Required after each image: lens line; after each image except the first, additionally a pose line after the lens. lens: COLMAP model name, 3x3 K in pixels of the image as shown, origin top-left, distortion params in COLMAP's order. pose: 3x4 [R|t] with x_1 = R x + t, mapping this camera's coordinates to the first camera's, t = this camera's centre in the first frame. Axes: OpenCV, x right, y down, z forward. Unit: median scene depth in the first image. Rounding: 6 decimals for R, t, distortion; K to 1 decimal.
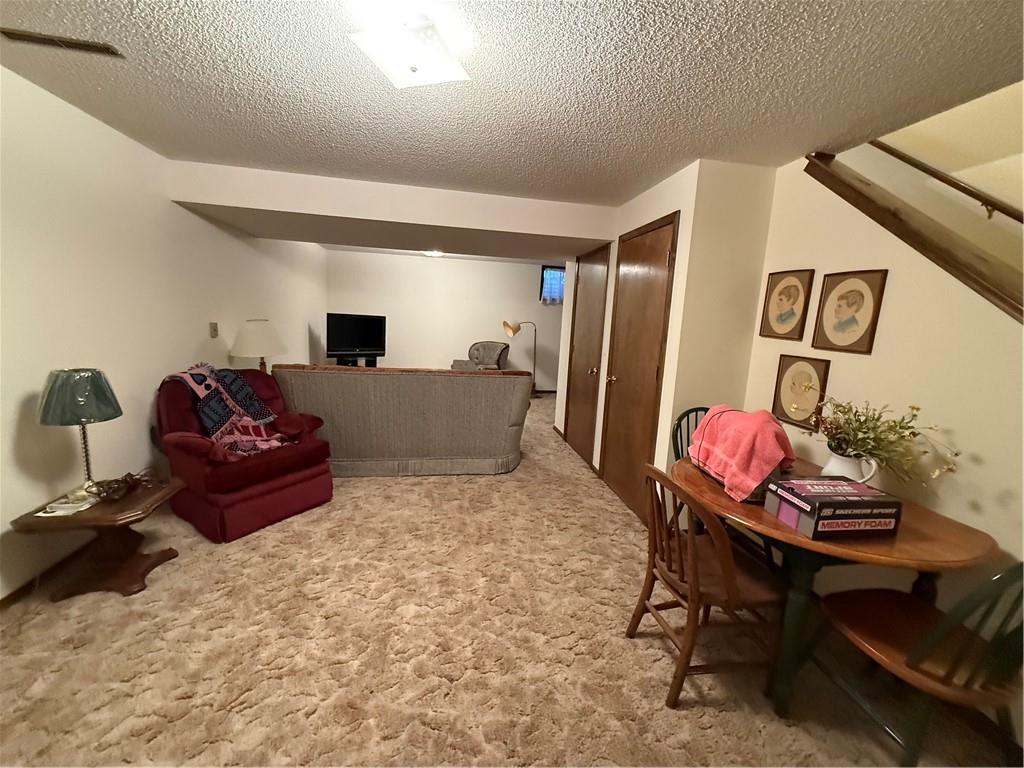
lens RADIAL K [[408.4, 0, 513.8], [0, 408.4, 382.3], [0, 0, 1]] dist [-0.000017, 0.000262]
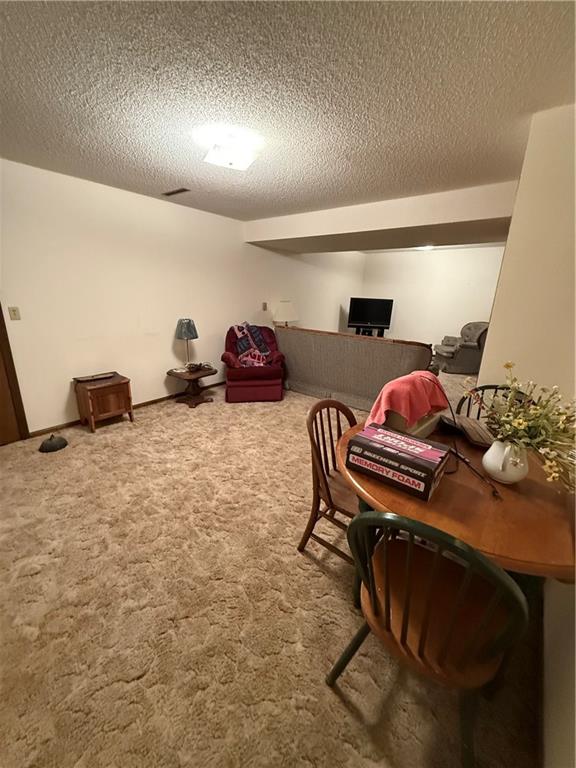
lens RADIAL K [[306.3, 0, 286.2], [0, 306.3, 381.7], [0, 0, 1]] dist [-0.000017, 0.000262]
pose [[0.659868, 0.184761, -0.728311, 0.710591], [-0.116271, 0.982729, 0.143959, 0.005206], [0.742331, -0.010313, 0.669954, 0.127302]]
